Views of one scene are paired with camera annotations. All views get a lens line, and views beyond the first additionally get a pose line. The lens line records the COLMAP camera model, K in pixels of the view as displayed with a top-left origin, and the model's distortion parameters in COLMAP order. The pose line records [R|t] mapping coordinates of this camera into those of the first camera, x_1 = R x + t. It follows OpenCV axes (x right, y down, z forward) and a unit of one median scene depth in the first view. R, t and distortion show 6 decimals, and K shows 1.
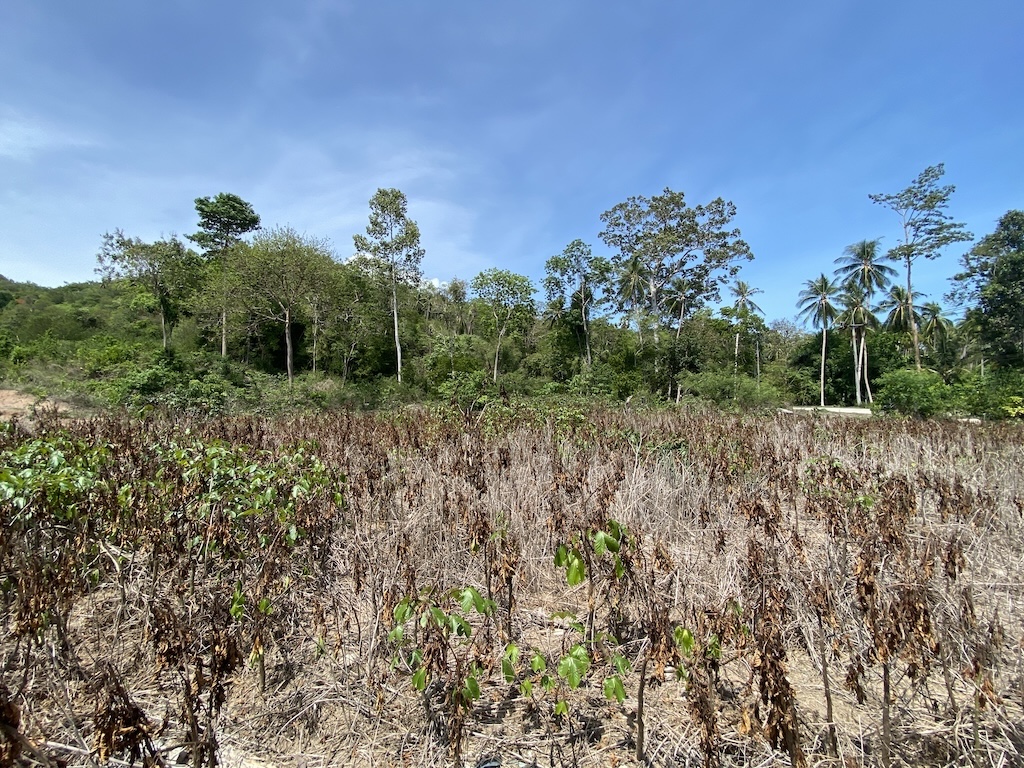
lens RADIAL K [[414.1, 0, 511.4], [0, 414.1, 379.5], [0, 0, 1]] dist [-0.021833, -0.001752]
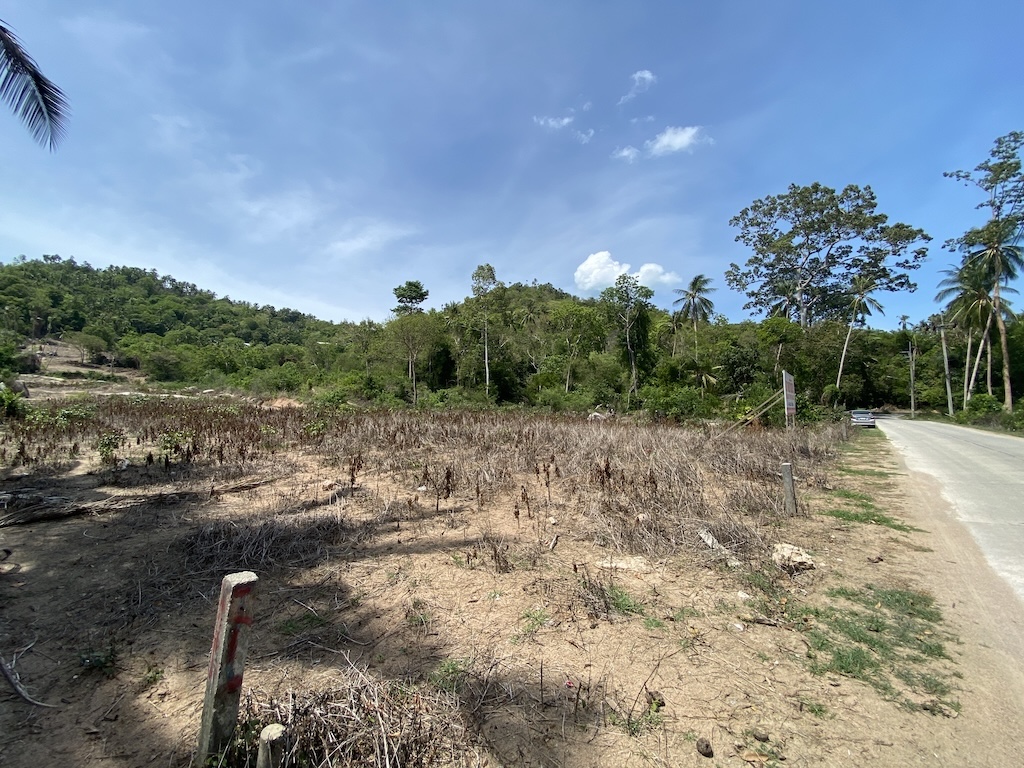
lens RADIAL K [[414.1, 0, 508.8], [0, 414.1, 379.6], [0, 0, 1]] dist [-0.021833, -0.001752]
pose [[0.823970, -0.010920, -0.566528, 0.640749], [-0.012493, 0.999221, -0.037430, 0.022964], [0.566496, 0.037919, 0.823192, -0.205622]]
